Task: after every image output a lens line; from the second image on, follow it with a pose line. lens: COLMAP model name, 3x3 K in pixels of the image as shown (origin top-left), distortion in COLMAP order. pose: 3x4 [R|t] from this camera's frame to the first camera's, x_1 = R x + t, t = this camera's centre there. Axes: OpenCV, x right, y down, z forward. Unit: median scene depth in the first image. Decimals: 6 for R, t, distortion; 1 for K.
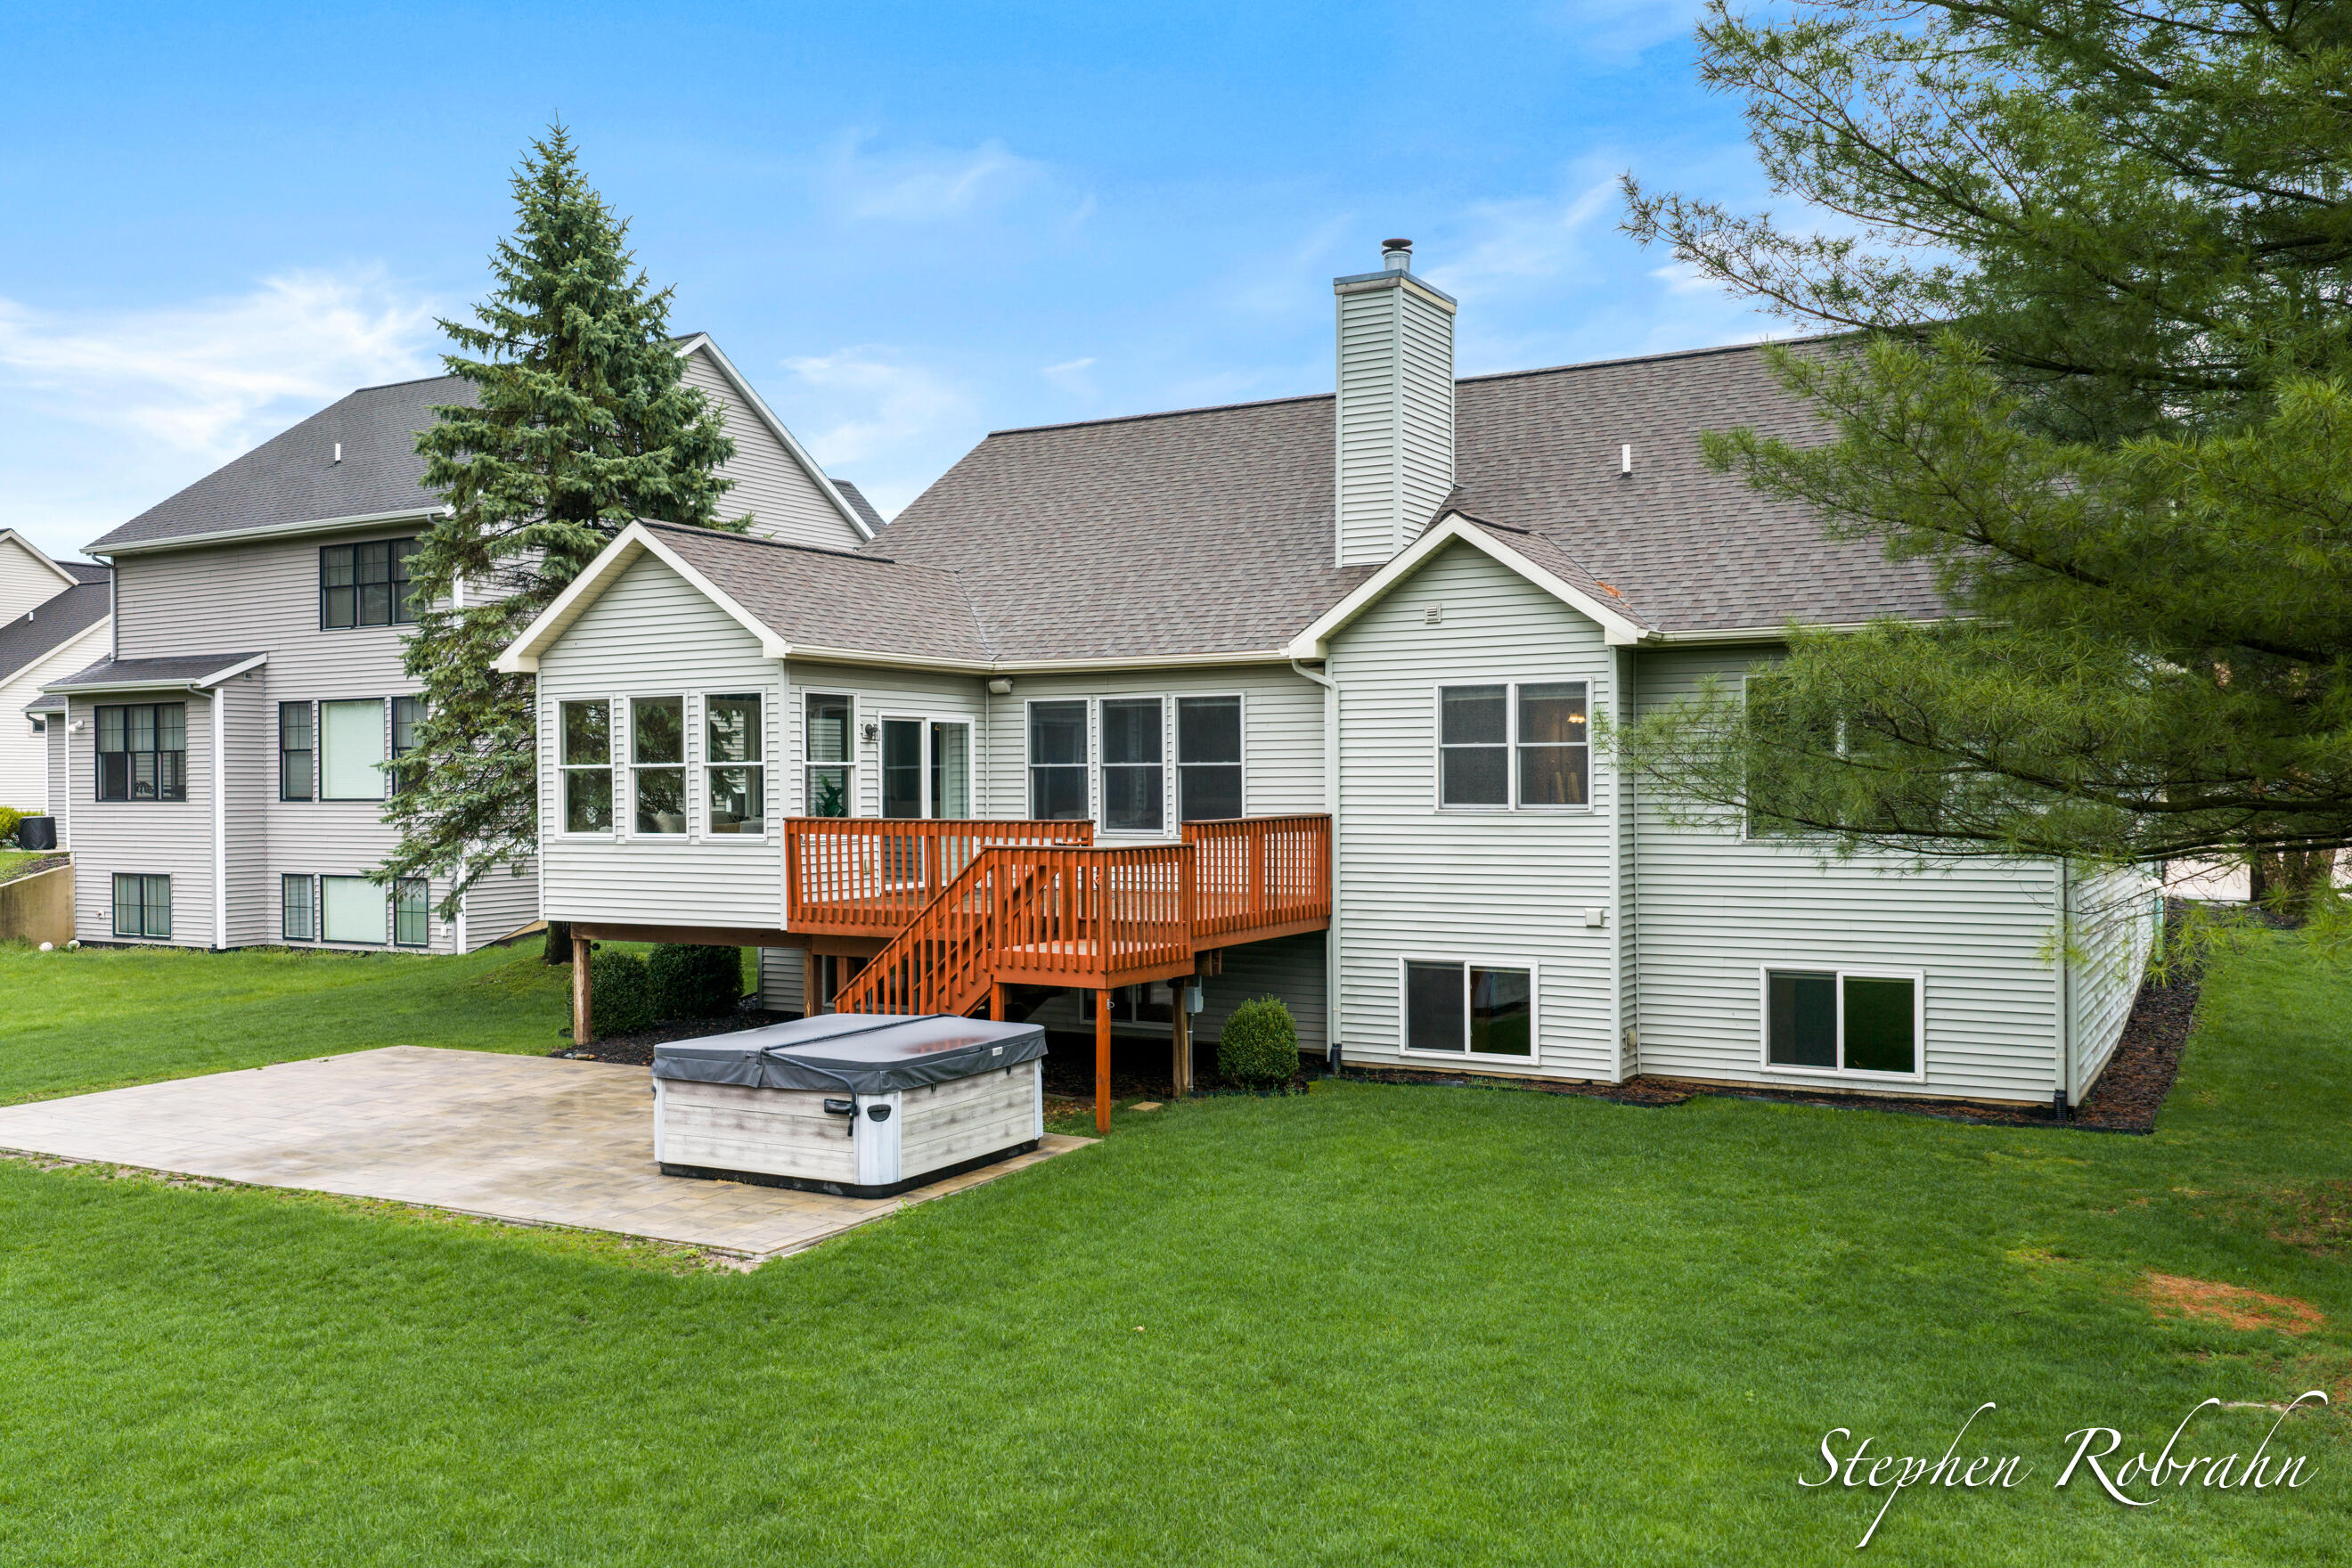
lens RADIAL K [[1951.5, 0, 1169.4], [0, 1951.5, 790.9], [0, 0, 1]] dist [0.017663, -0.028325]
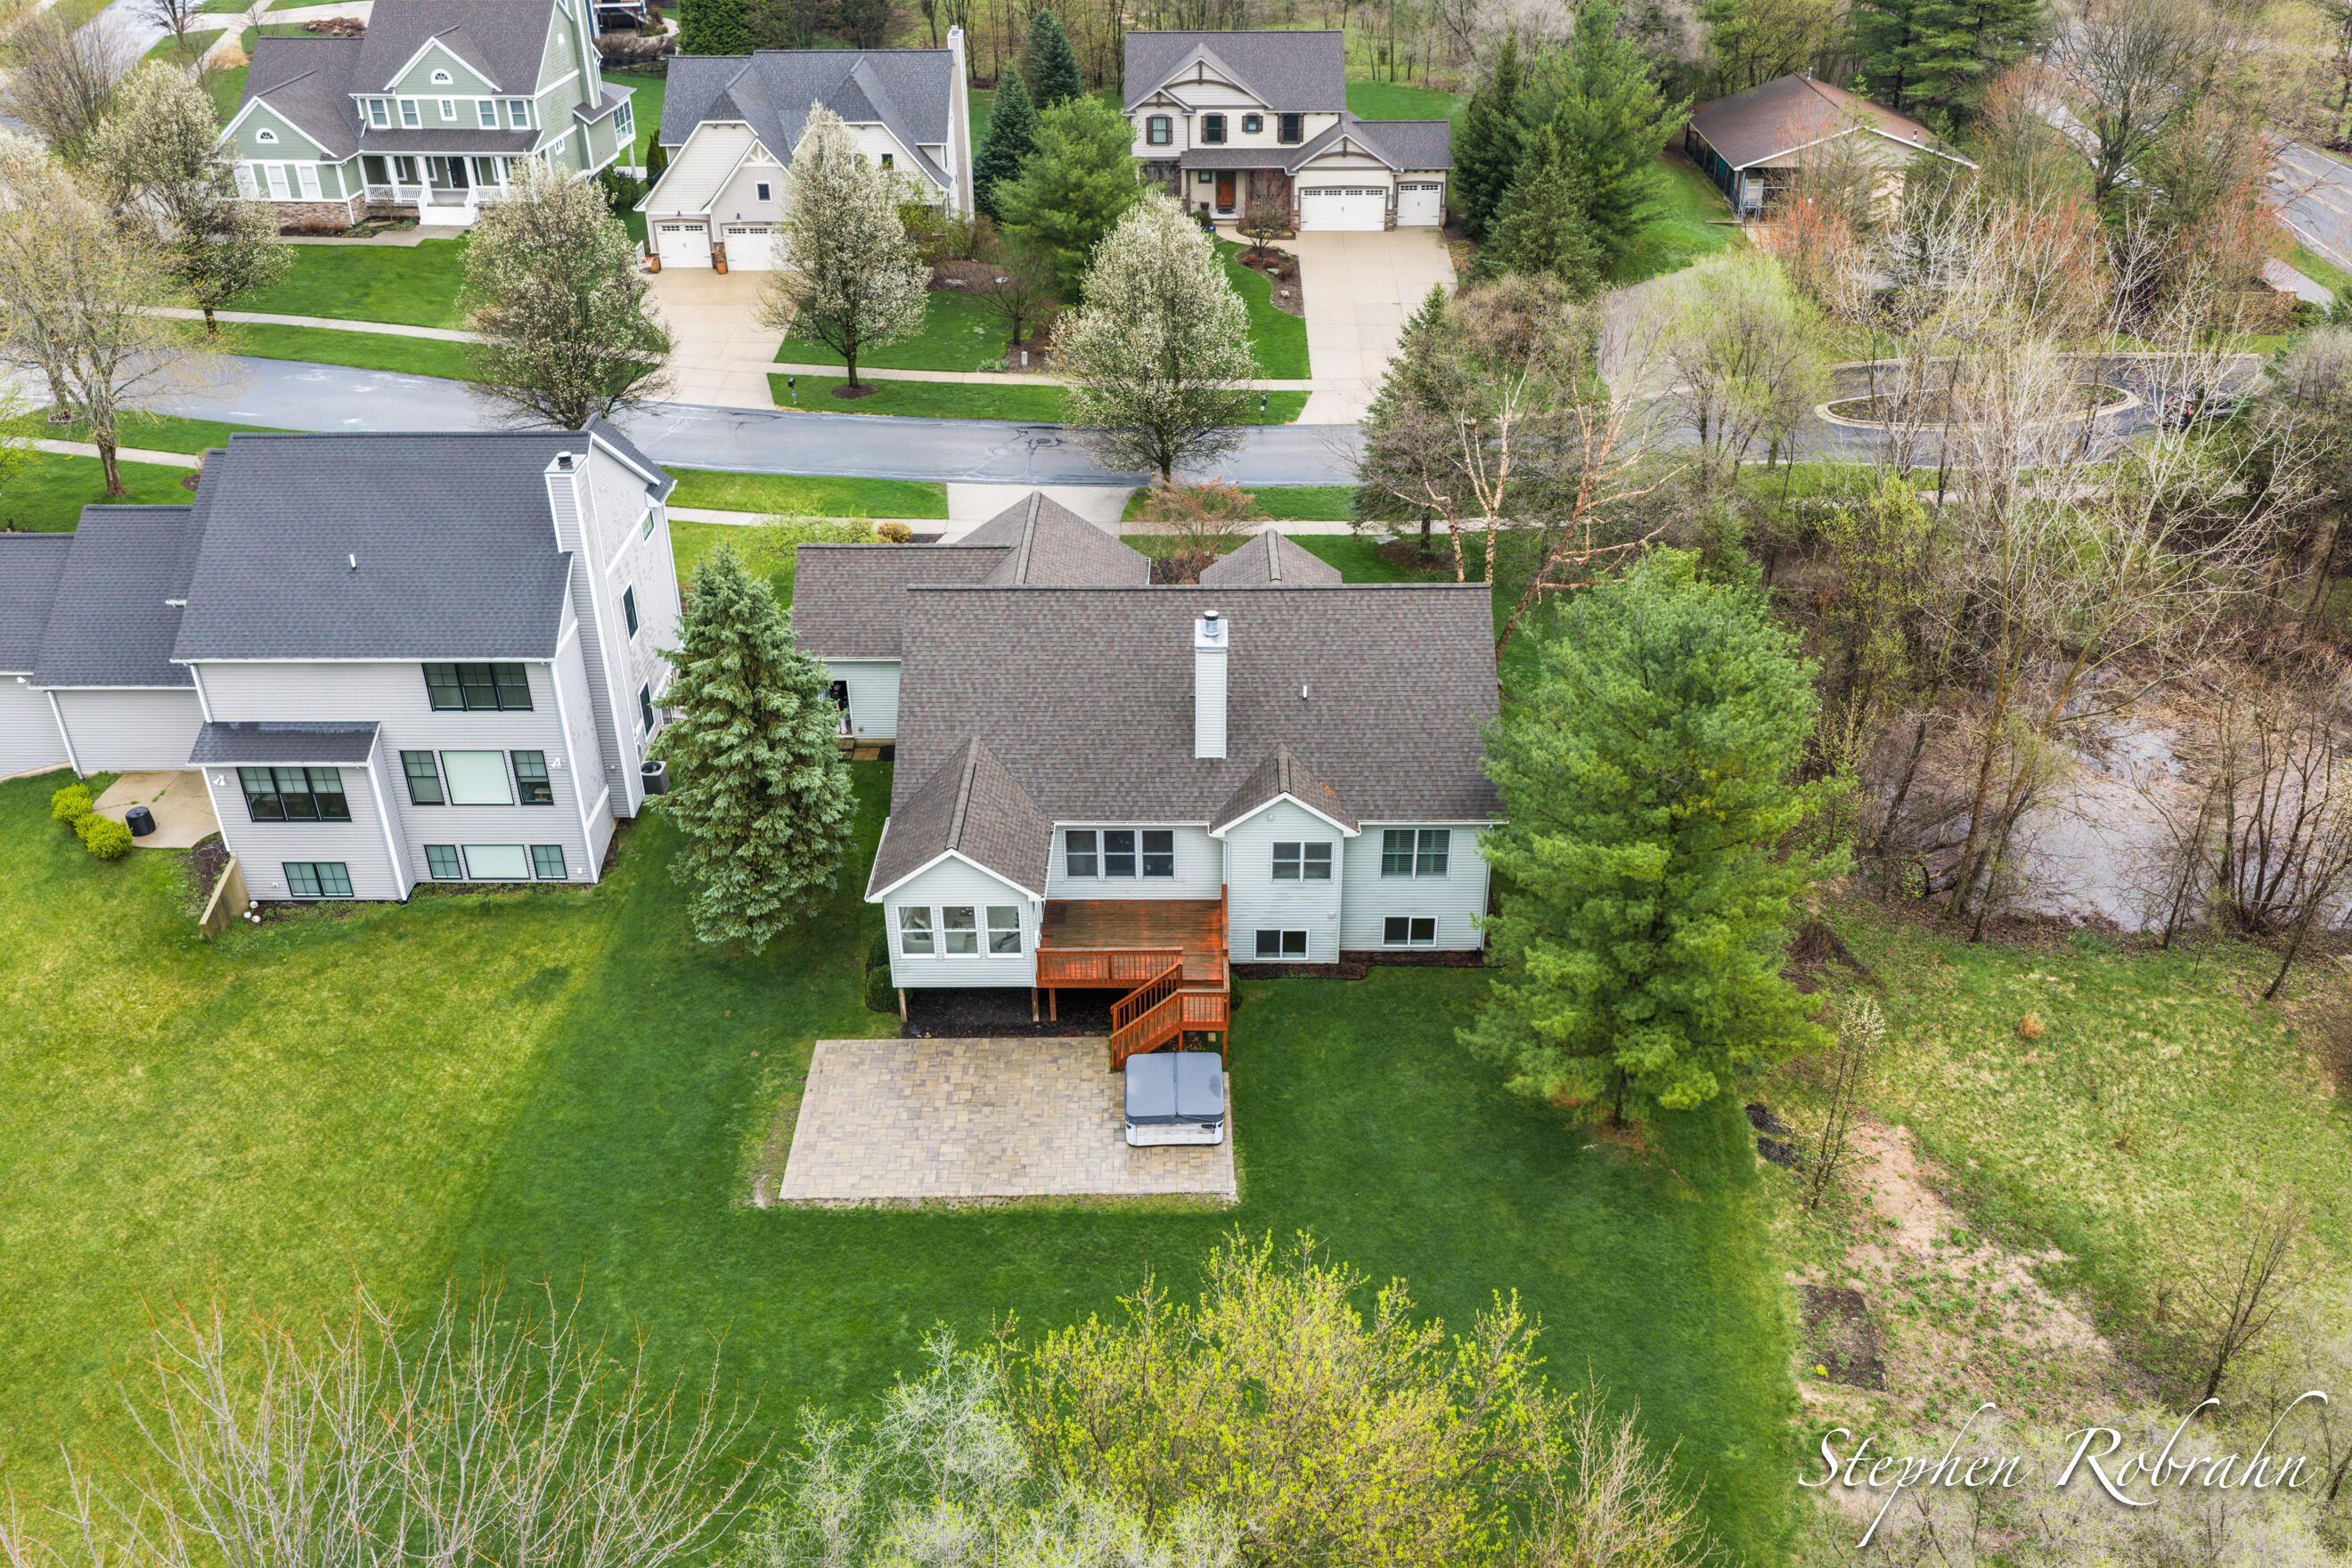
lens RADIAL K [[1951.5, 0, 1171.2], [0, 1951.5, 778.0], [0, 0, 1]] dist [0.017663, -0.028325]
pose [[0.869144, -0.253976, 0.424364, -1.050155], [0.007694, 0.864905, 0.501876, -1.420490], [-0.494499, -0.432938, 0.753682, -0.835680]]
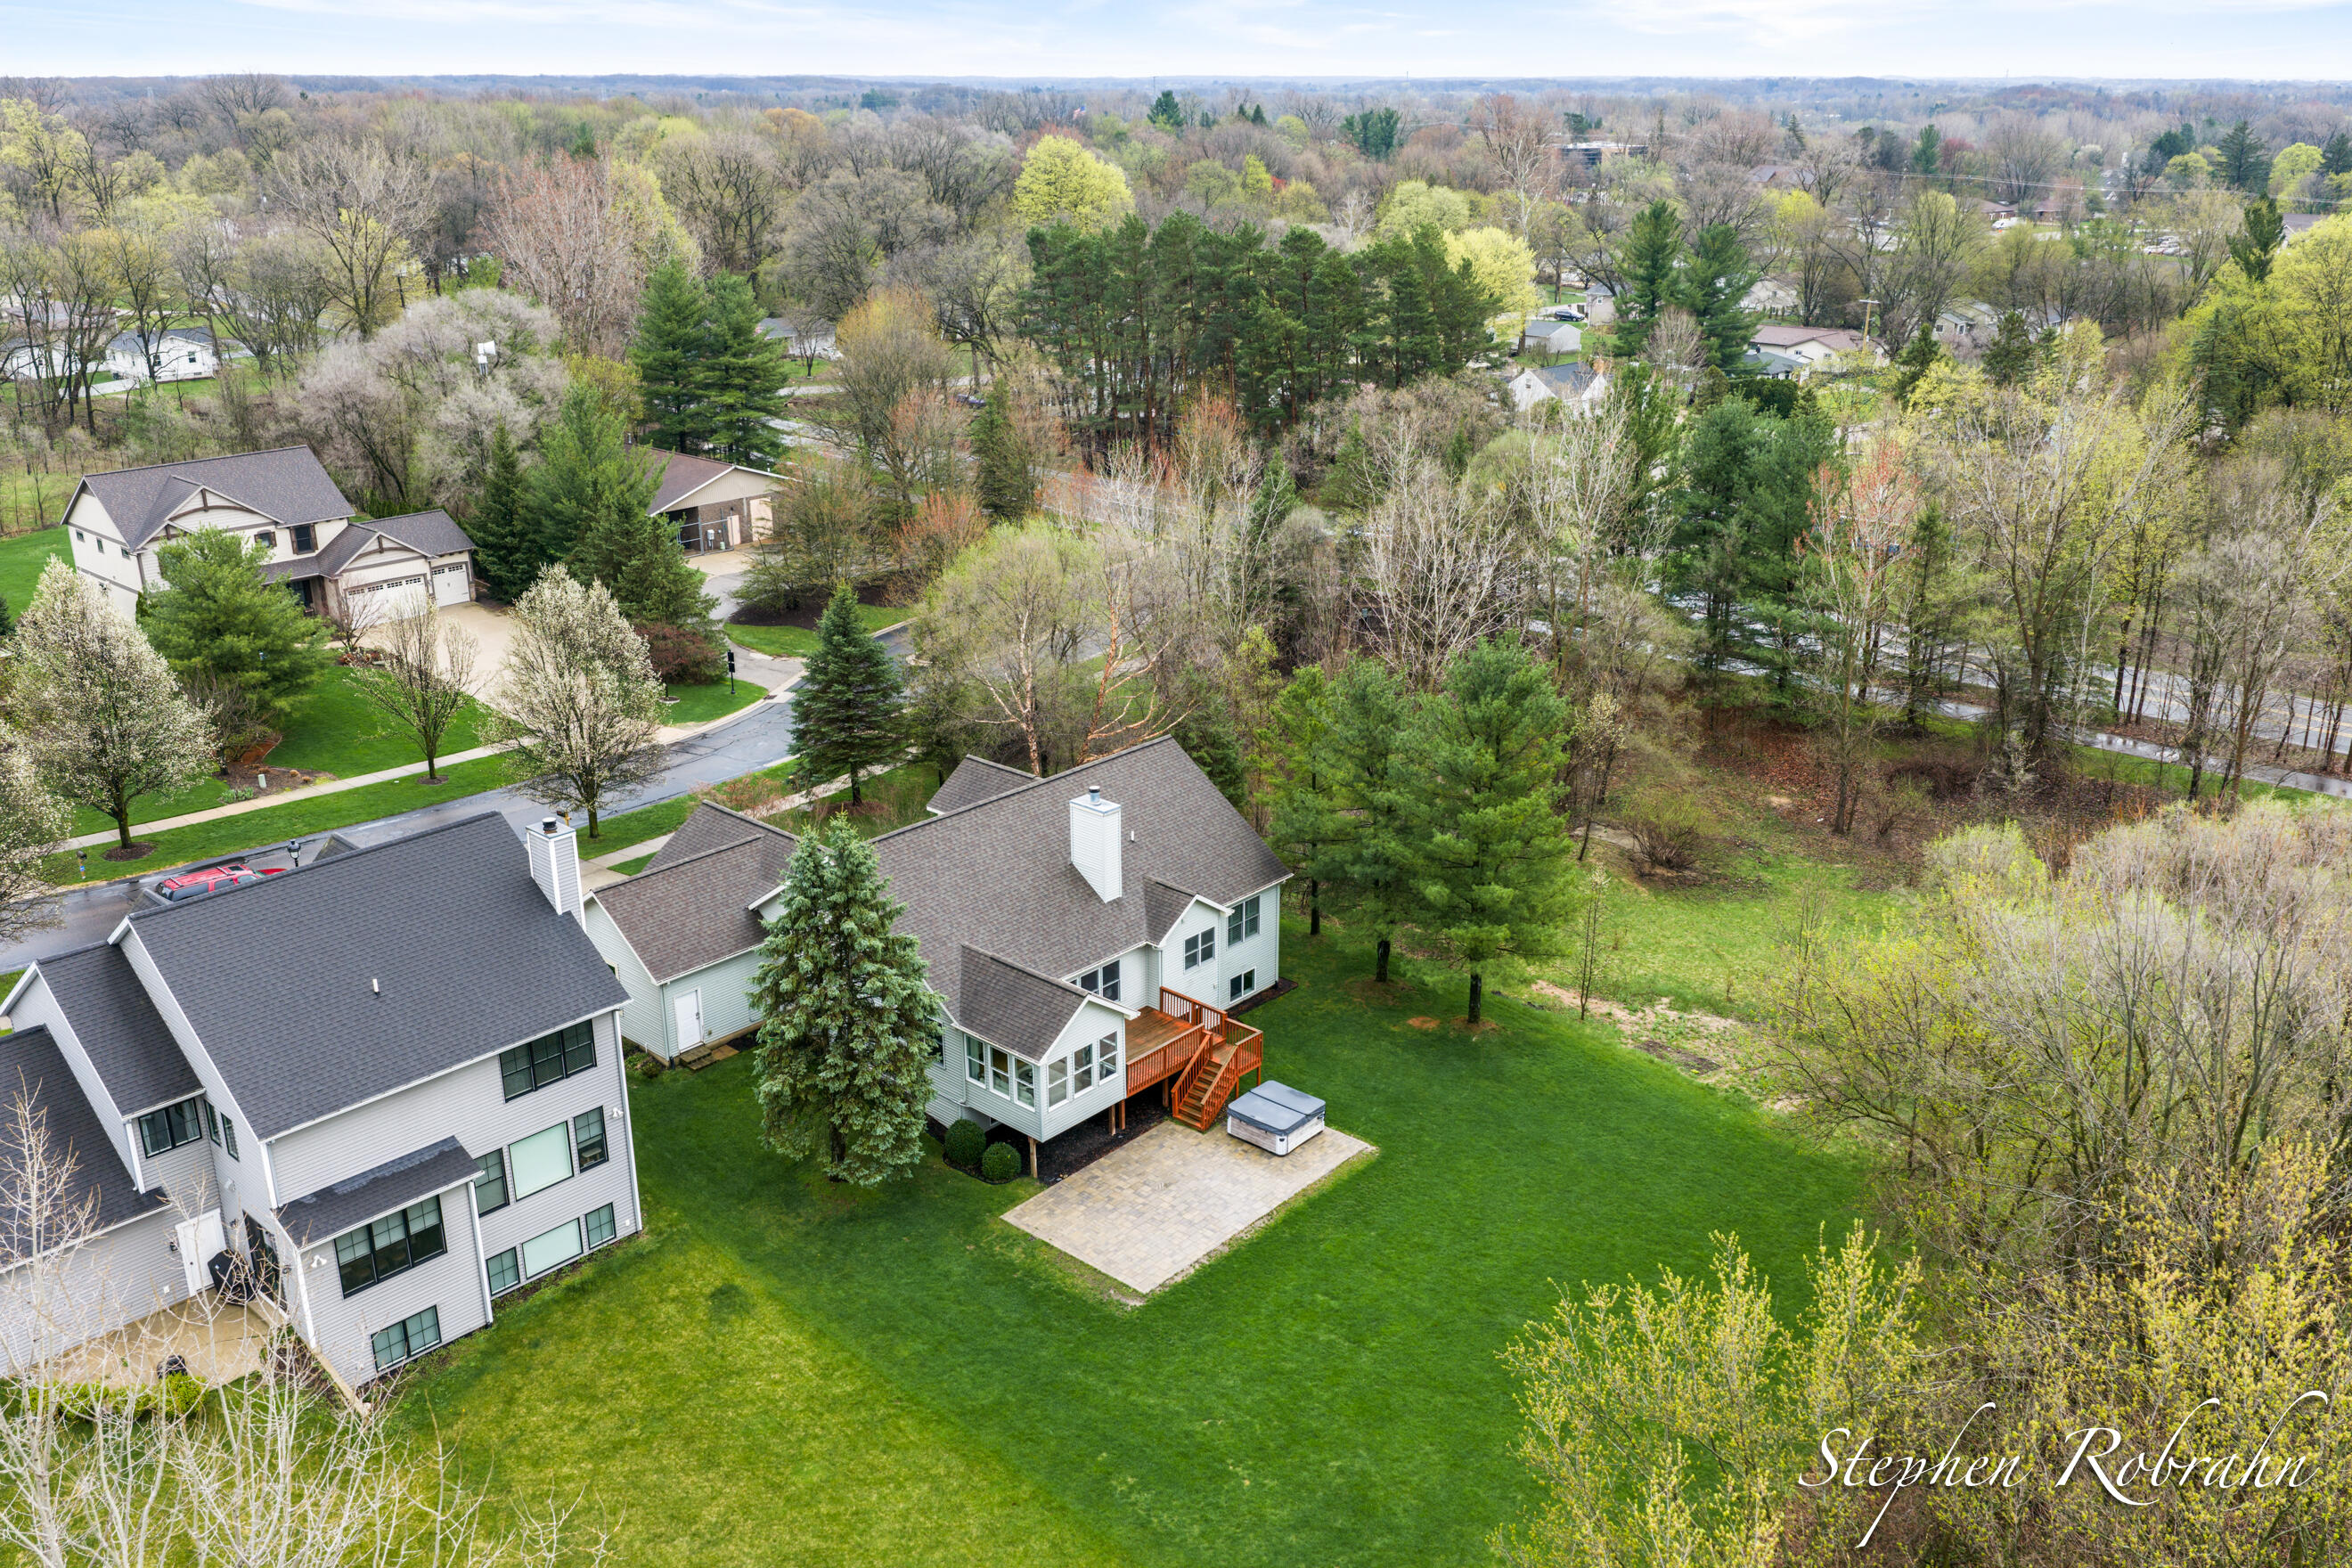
lens RADIAL K [[1951.5, 0, 1175.1], [0, 1951.5, 780.8], [0, 0, 1]] dist [0.017663, -0.028325]
pose [[0.208986, -0.329180, 0.920851, -2.883245], [0.008535, 0.942221, 0.334882, -1.443183], [-0.977881, -0.062126, 0.199721, 0.363533]]
